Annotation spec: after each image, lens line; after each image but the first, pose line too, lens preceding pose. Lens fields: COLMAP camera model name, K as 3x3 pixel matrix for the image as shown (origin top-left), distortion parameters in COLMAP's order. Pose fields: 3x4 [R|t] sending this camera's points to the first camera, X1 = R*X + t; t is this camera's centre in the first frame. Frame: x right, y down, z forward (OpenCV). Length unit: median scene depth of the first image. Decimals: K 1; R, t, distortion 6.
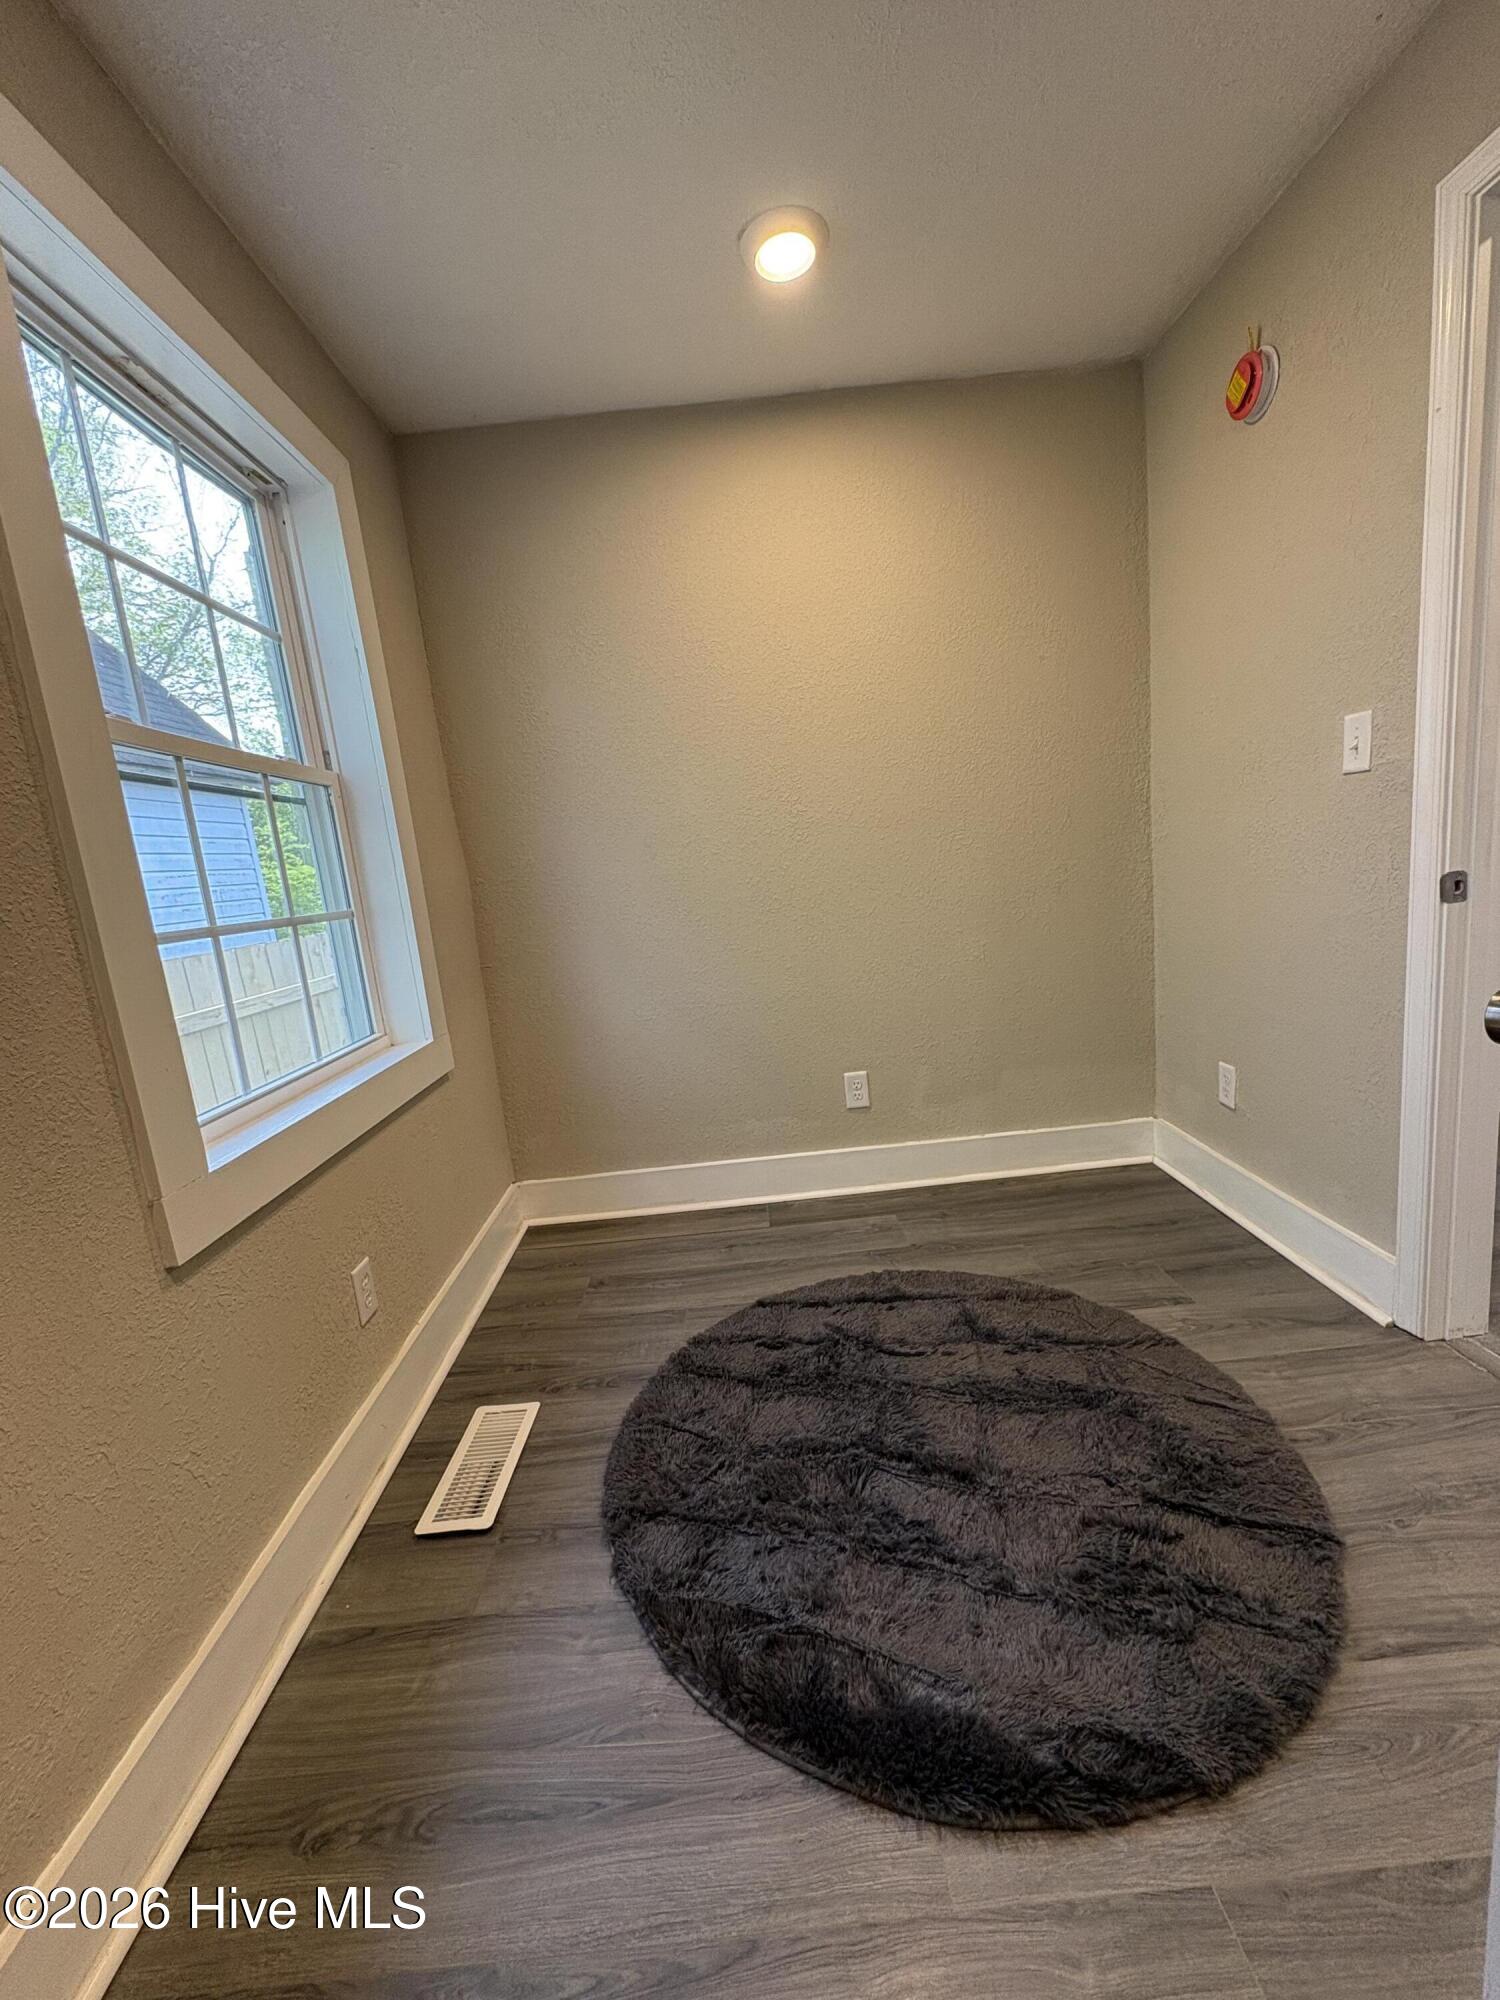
lens RADIAL K [[792.1, 0, 744.1], [0, 792.1, 1000.1], [0, 0, 1]] dist [-0.004900, 0.000752]
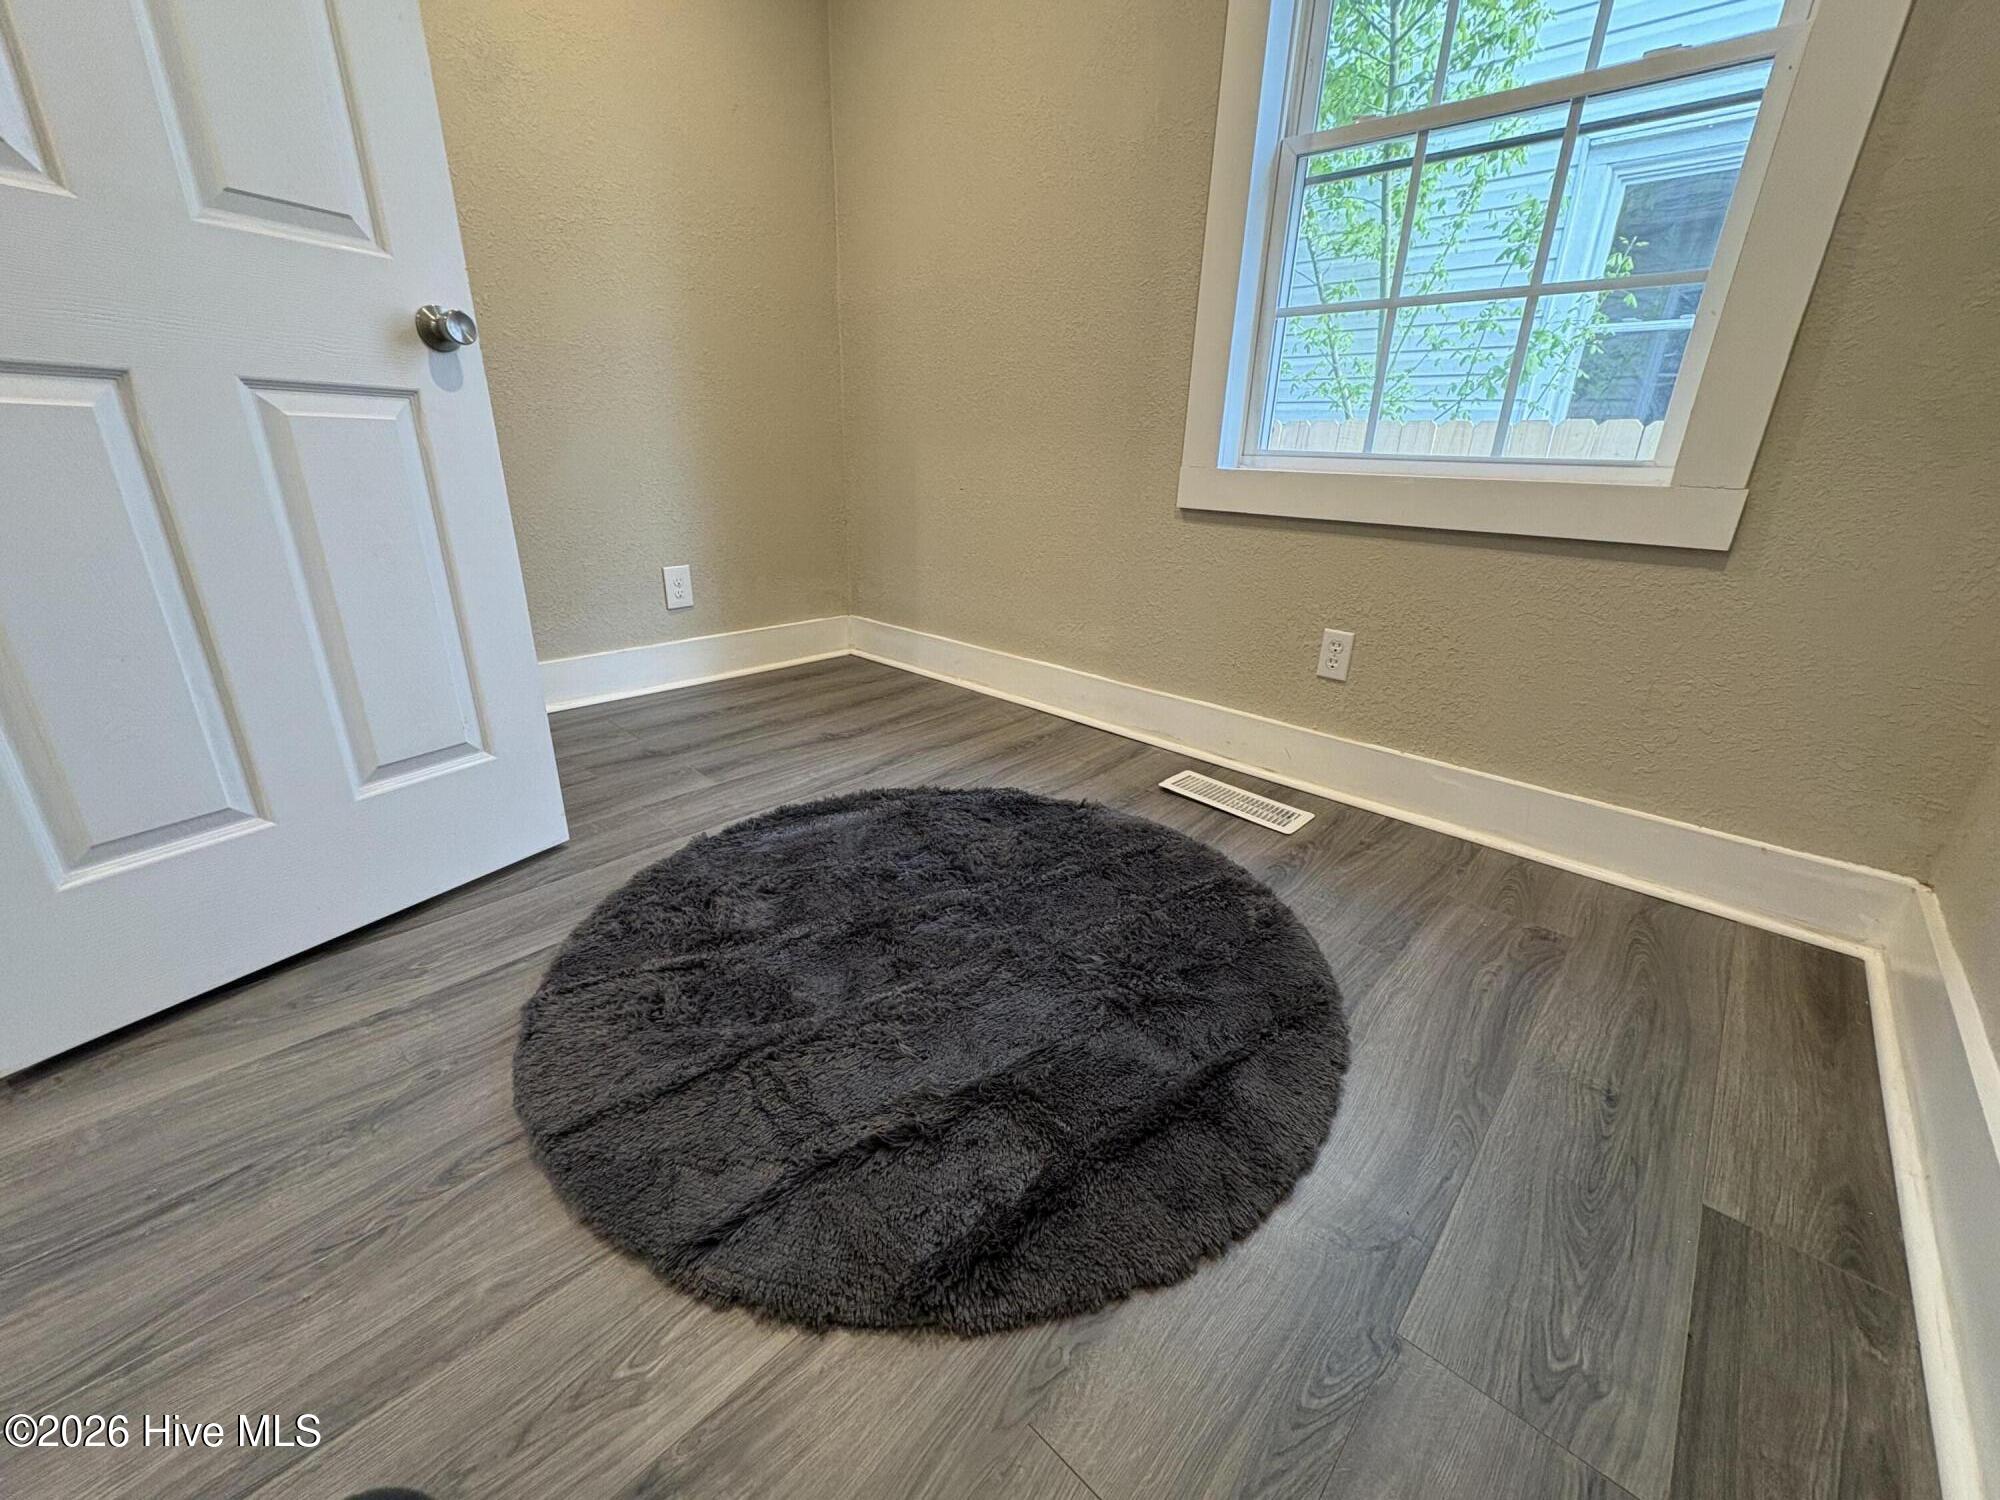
lens RADIAL K [[792.1, 0, 997.7], [0, 792.1, 749.4], [0, 0, 1]] dist [-0.004900, 0.000752]
pose [[-0.703722, 0.320513, -0.634071, 0.551968], [-0.083585, 0.848915, 0.521879, -0.069669], [0.705541, 0.420256, -0.570610, 1.156572]]
